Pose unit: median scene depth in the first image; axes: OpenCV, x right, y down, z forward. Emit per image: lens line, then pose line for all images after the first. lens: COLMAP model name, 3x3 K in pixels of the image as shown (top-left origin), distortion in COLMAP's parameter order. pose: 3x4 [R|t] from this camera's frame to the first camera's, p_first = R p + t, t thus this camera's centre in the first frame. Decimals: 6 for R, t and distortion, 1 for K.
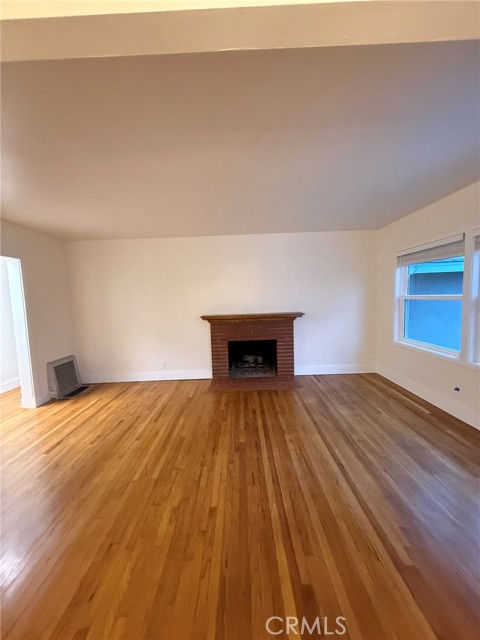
lens RADIAL K [[254.1, 0, 240.4], [0, 254.1, 319.6], [0, 0, 1]] dist [0.002090, -0.000468]
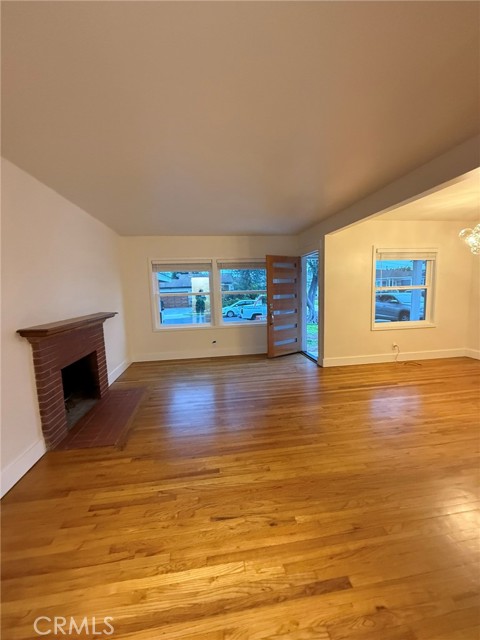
lens RADIAL K [[254.1, 0, 239.7], [0, 254.1, 320.3], [0, 0, 1]] dist [0.002090, -0.000468]
pose [[-0.142014, -0.076079, 0.986937, -1.270370], [0.127940, 0.987268, 0.094514, -0.049676], [-0.981562, 0.139691, -0.130473, 1.290863]]
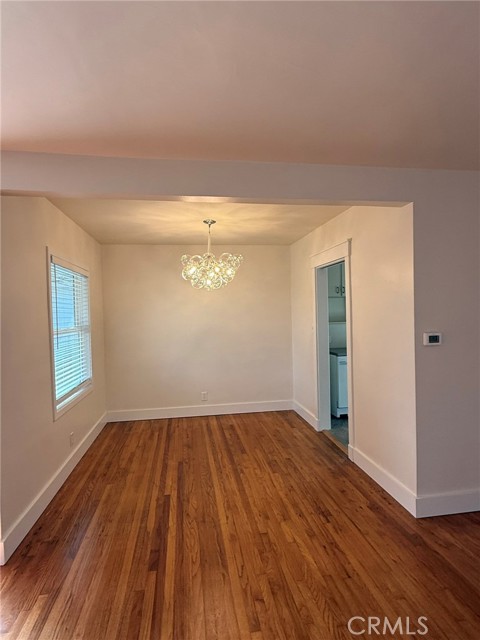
lens RADIAL K [[349.9, 0, 238.8], [0, 349.9, 318.2], [0, 0, 1]] dist [-0.000964, -0.000955]
pose [[-0.986507, 0.063642, -0.150840, 0.020223], [0.047535, 0.993005, 0.108082, -0.146664], [0.156664, 0.099454, -0.982632, 1.398886]]
